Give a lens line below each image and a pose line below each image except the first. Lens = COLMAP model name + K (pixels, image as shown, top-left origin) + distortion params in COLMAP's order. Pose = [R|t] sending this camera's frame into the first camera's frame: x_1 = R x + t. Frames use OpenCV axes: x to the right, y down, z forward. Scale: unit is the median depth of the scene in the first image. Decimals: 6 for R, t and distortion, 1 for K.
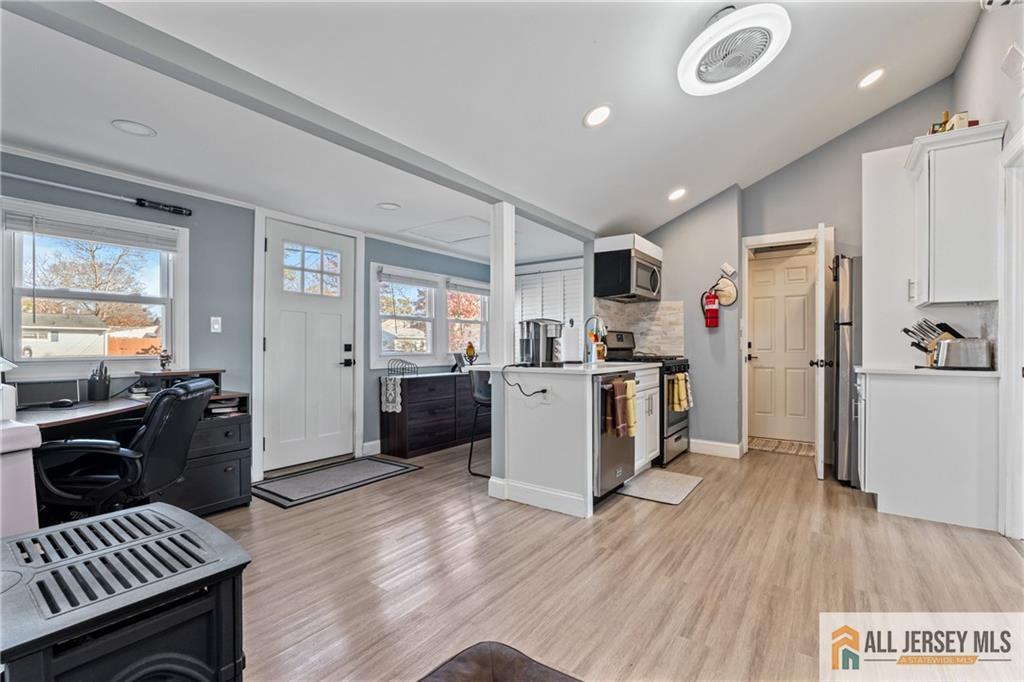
lens RADIAL K [[436.4, 0, 515.4], [0, 436.4, 346.4], [0, 0, 1]] dist [0.004013, 0.000072]
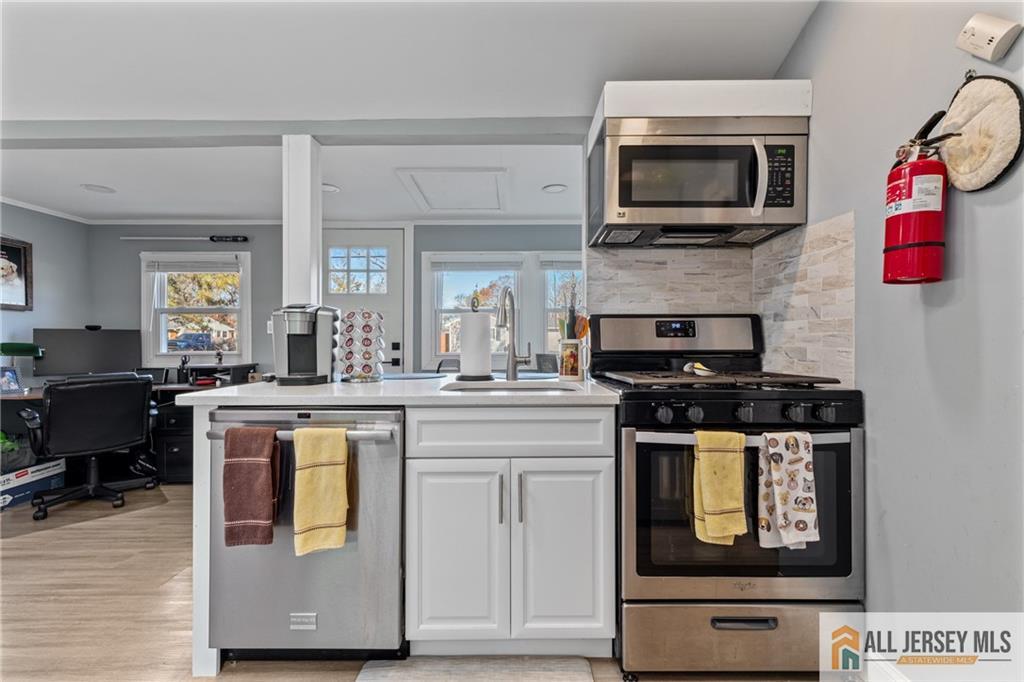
lens RADIAL K [[436.4, 0, 515.6], [0, 436.4, 339.2], [0, 0, 1]] dist [0.004013, 0.000072]
pose [[0.593030, -0.005480, -0.805161, 0.517927], [-0.000770, 0.999973, -0.007373, -0.005764], [0.805180, 0.004993, 0.593010, 0.626145]]
